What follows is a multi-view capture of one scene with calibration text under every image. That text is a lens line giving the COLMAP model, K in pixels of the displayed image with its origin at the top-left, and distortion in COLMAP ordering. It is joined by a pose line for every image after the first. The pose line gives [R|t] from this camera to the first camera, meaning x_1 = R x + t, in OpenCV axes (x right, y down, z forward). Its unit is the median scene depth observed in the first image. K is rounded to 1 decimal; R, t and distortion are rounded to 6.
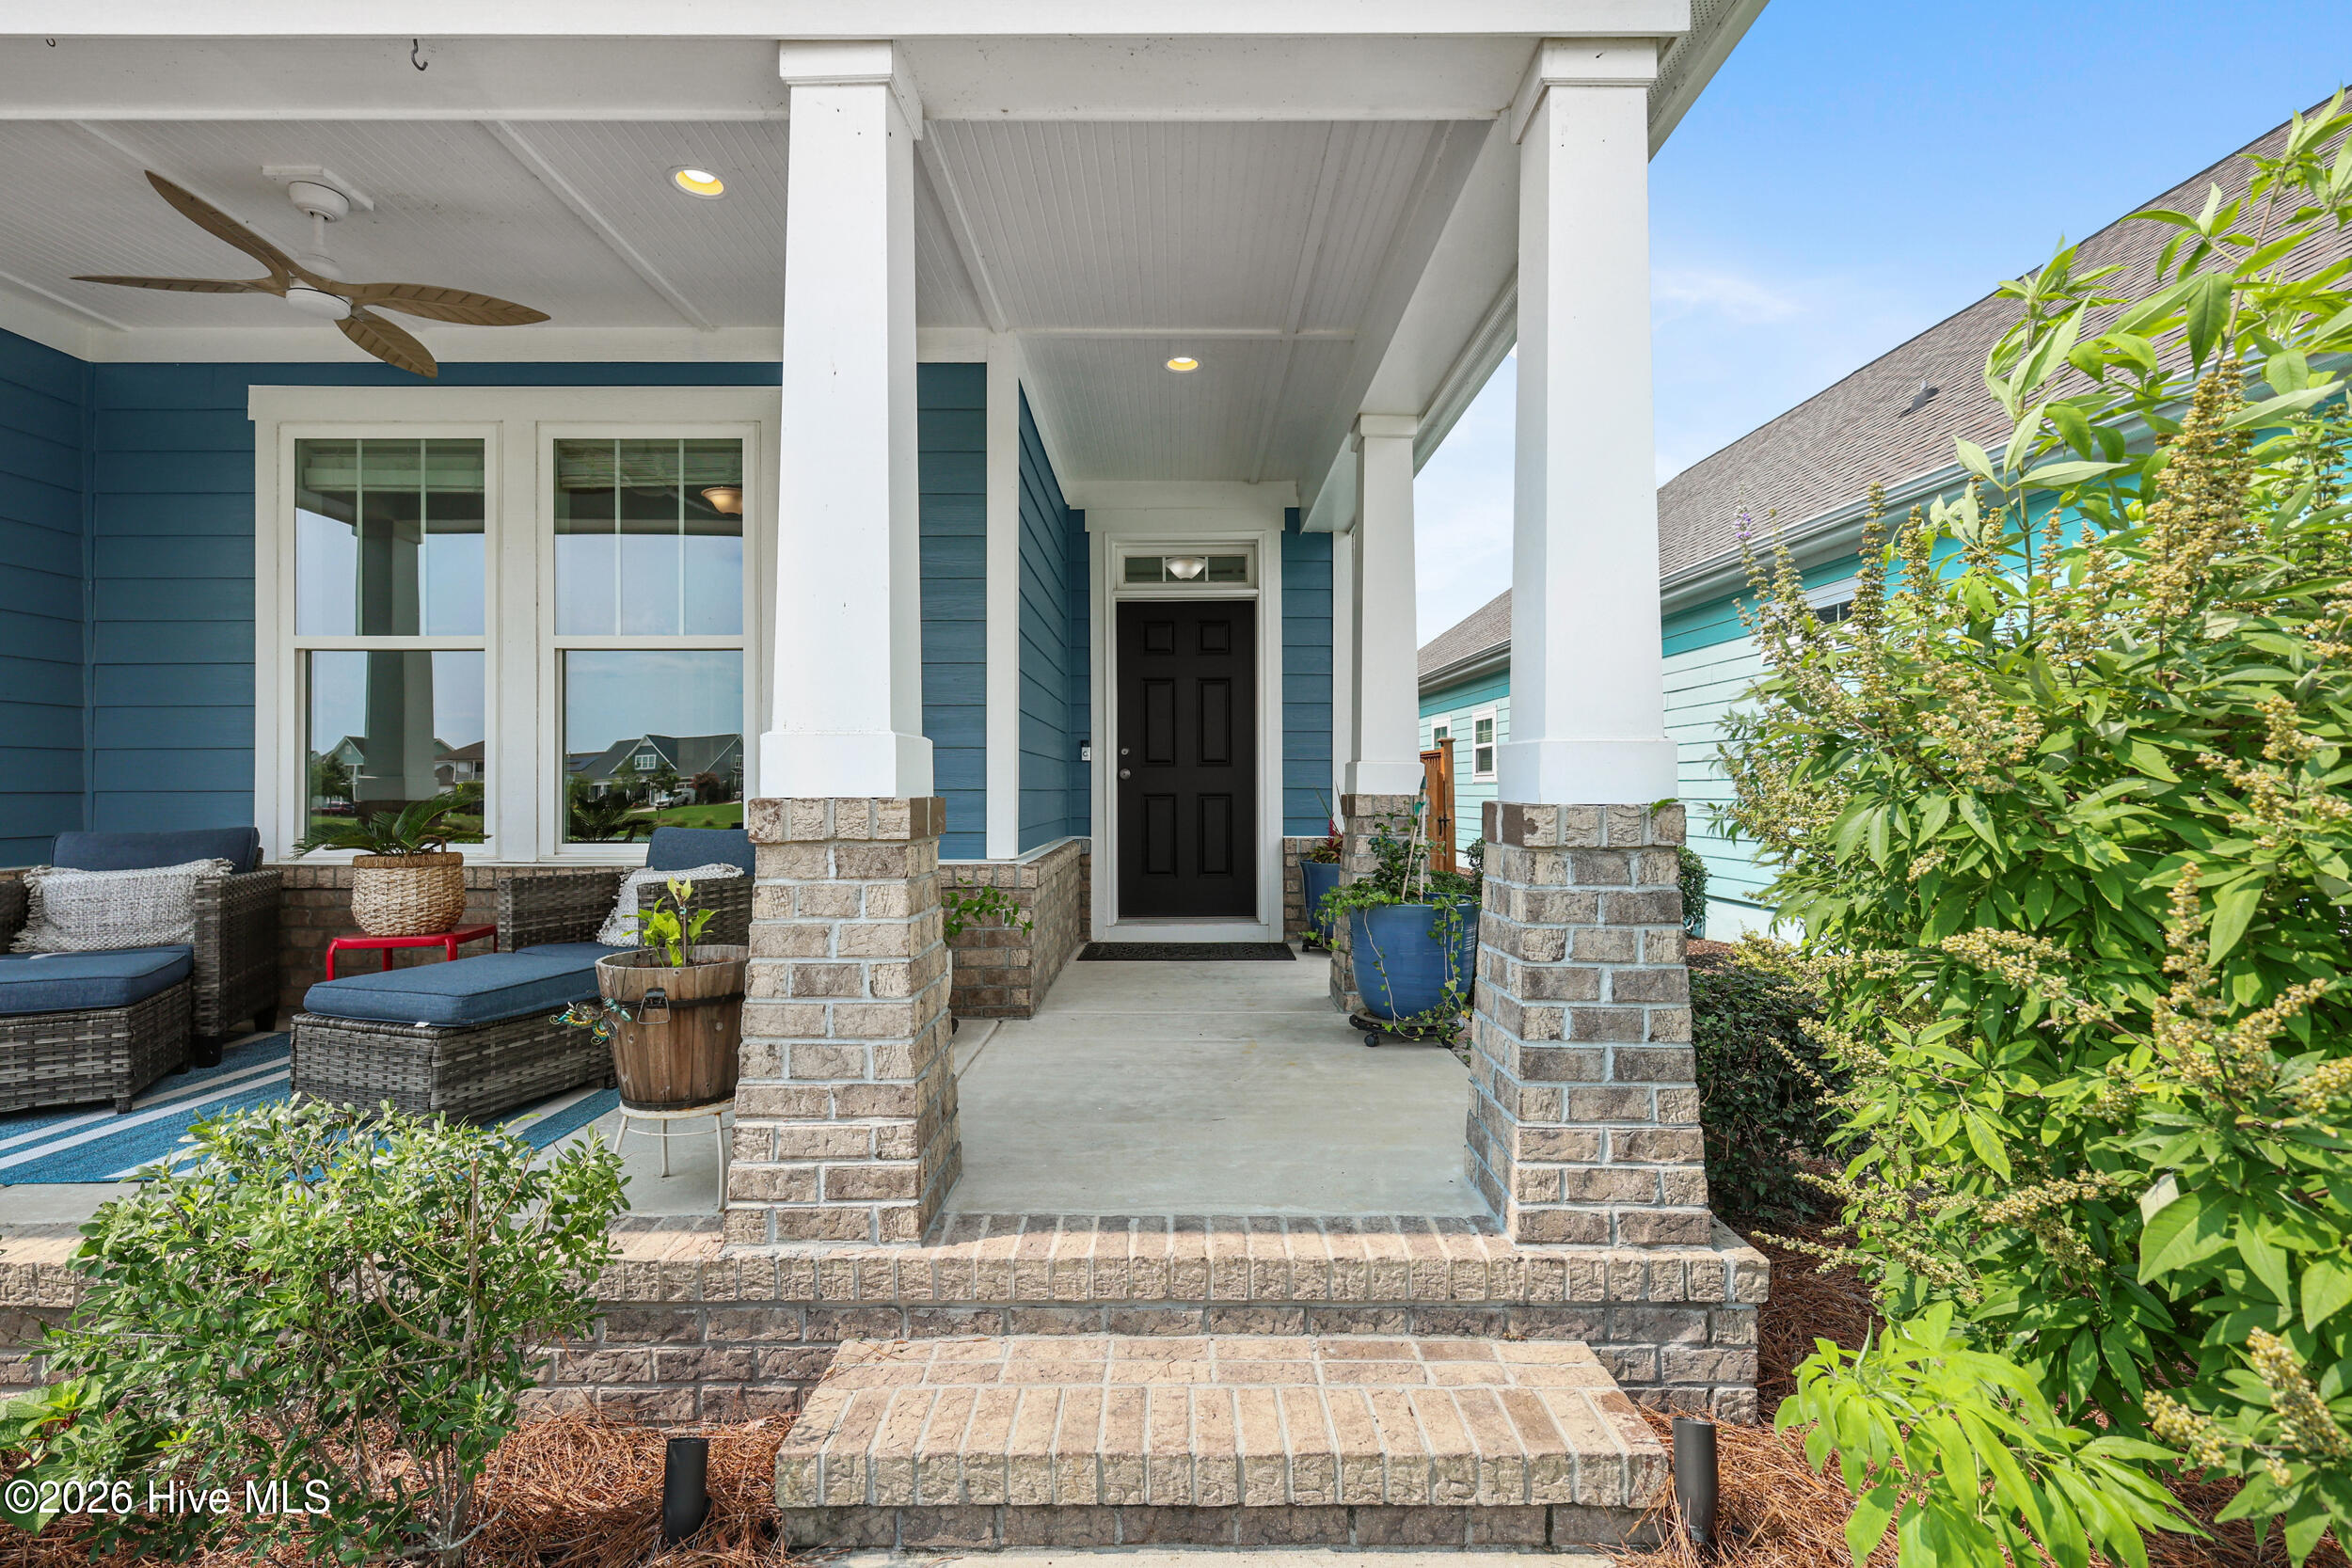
lens RADIAL K [[1087.9, 0, 1176.2], [0, 1087.9, 793.2], [0, 0, 1]] dist [-0.000919, 0.000146]
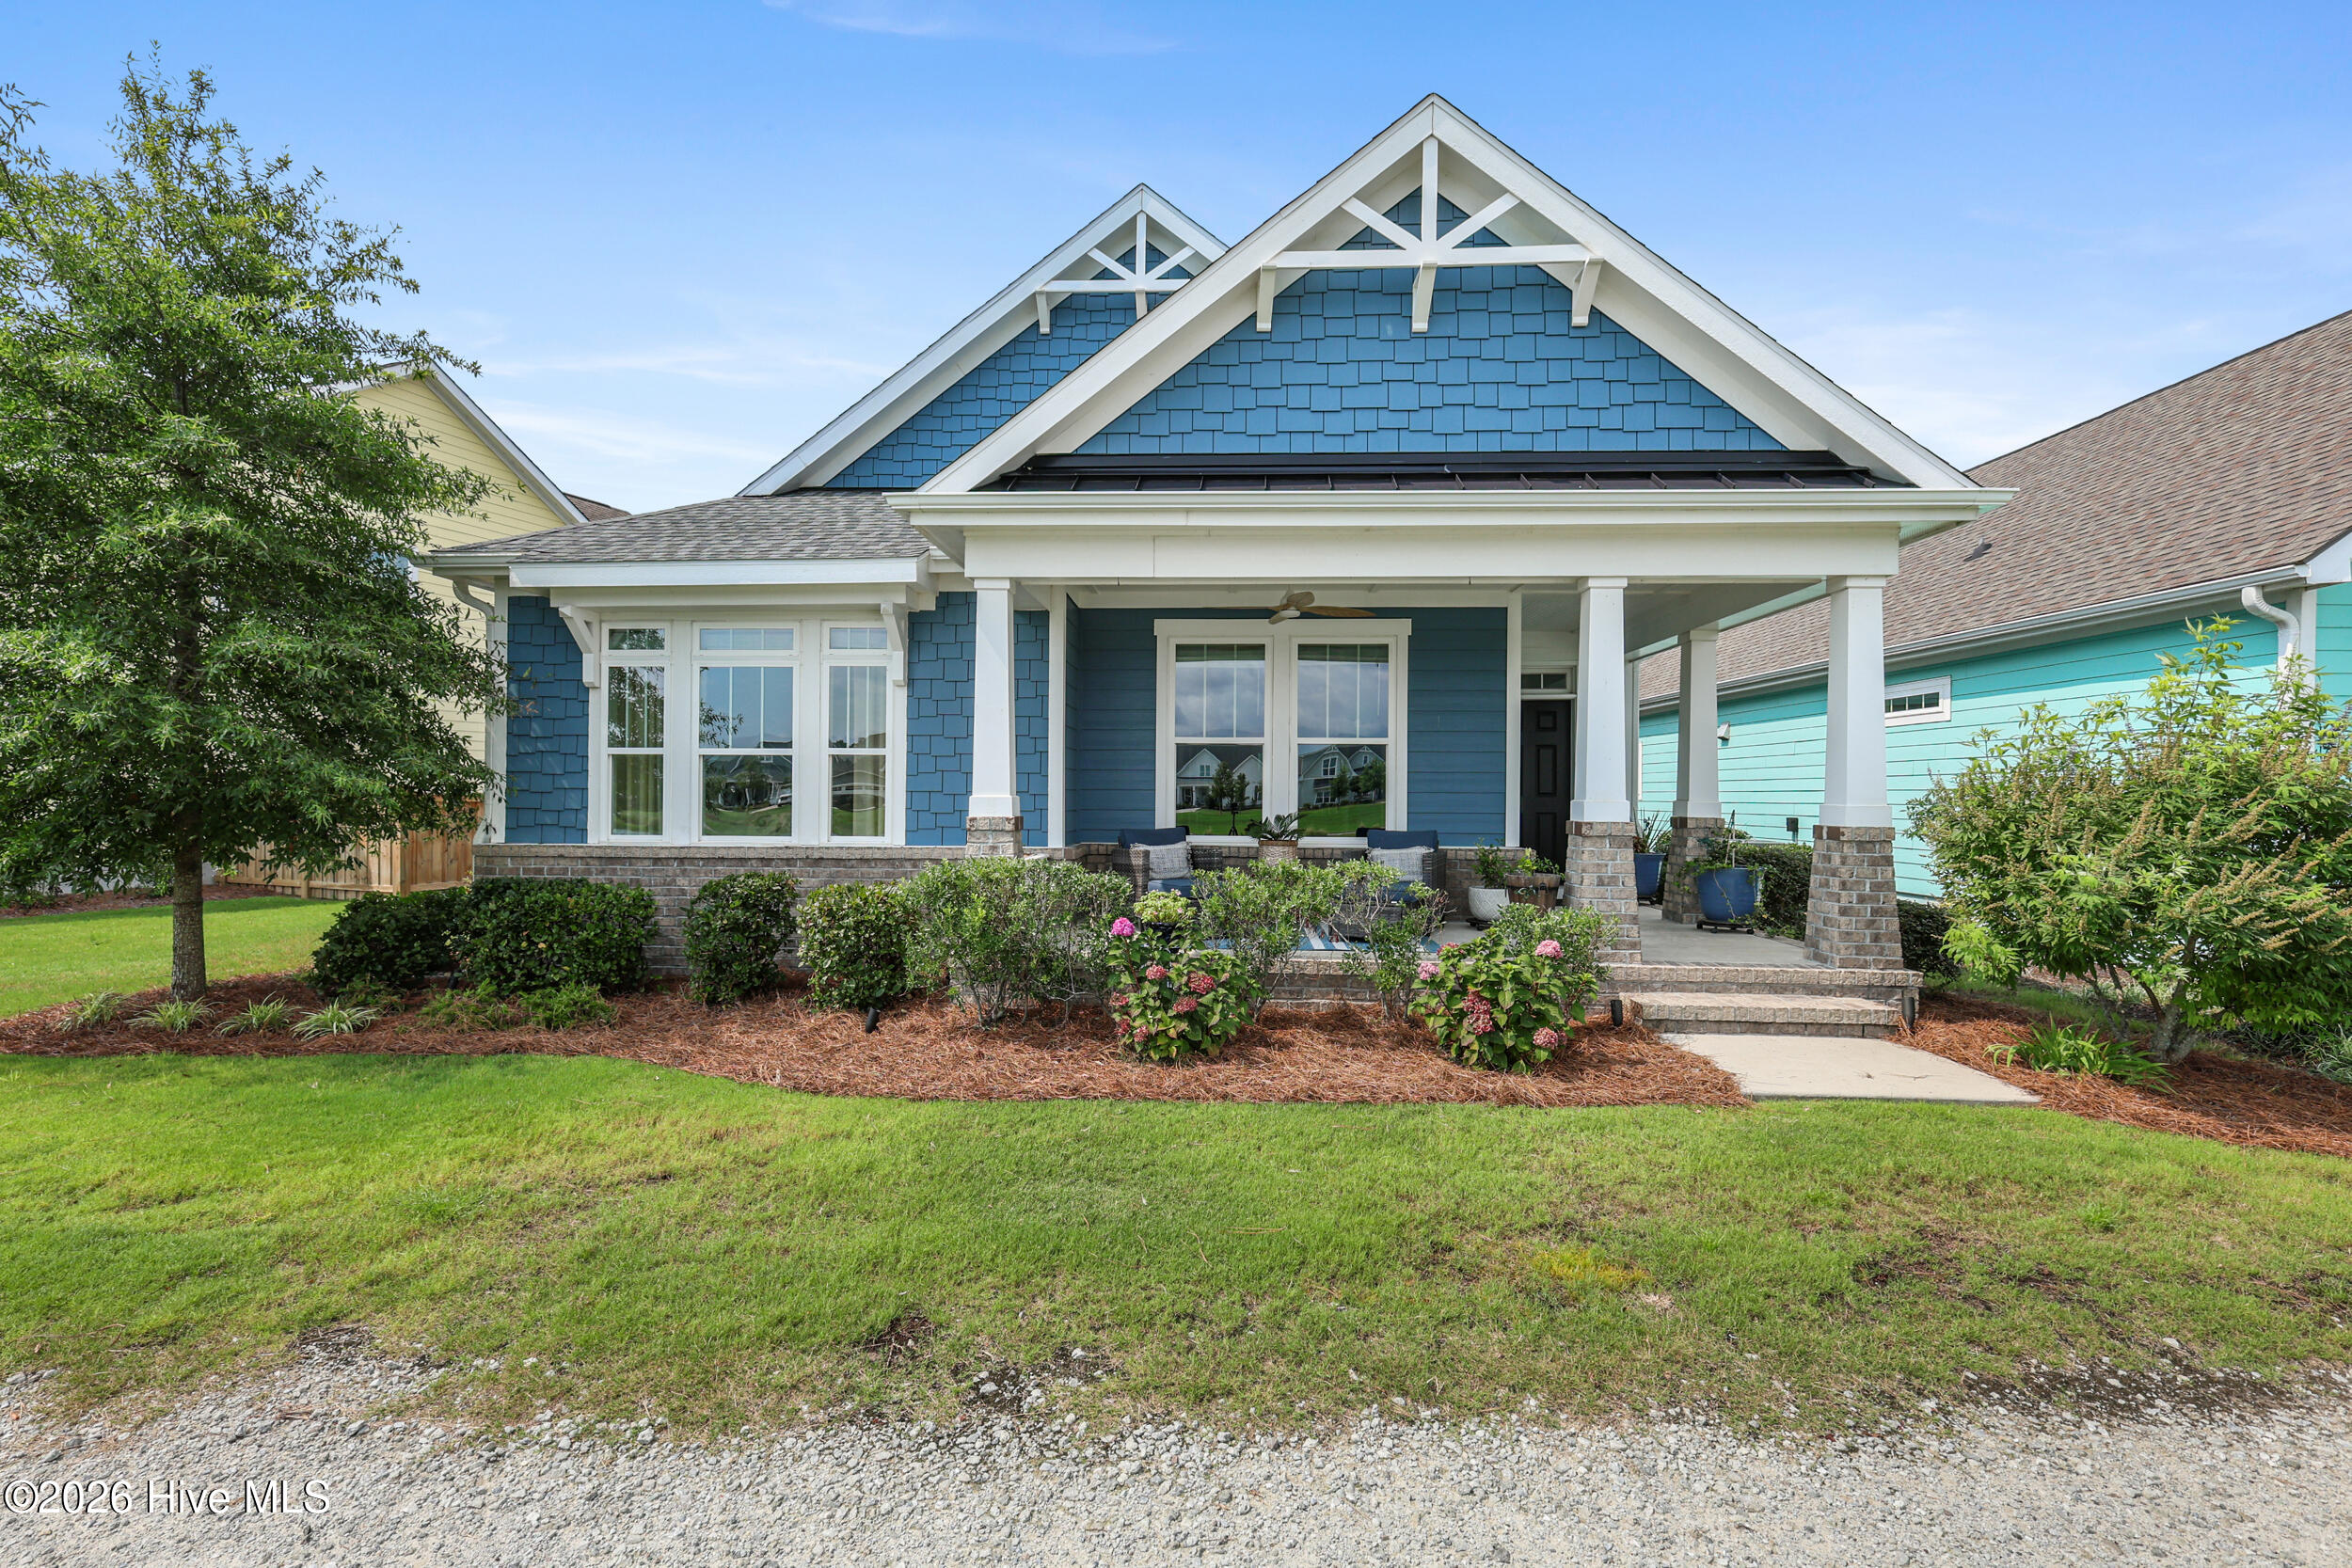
lens RADIAL K [[1022.0, 0, 1174.6], [0, 1022.0, 782.9], [0, 0, 1]] dist [0.002663, 0.000576]
pose [[0.997681, 0.010521, -0.067241, -1.407477], [-0.011274, 0.999878, -0.010829, -0.066199], [0.067119, 0.011562, 0.997678, -2.086827]]
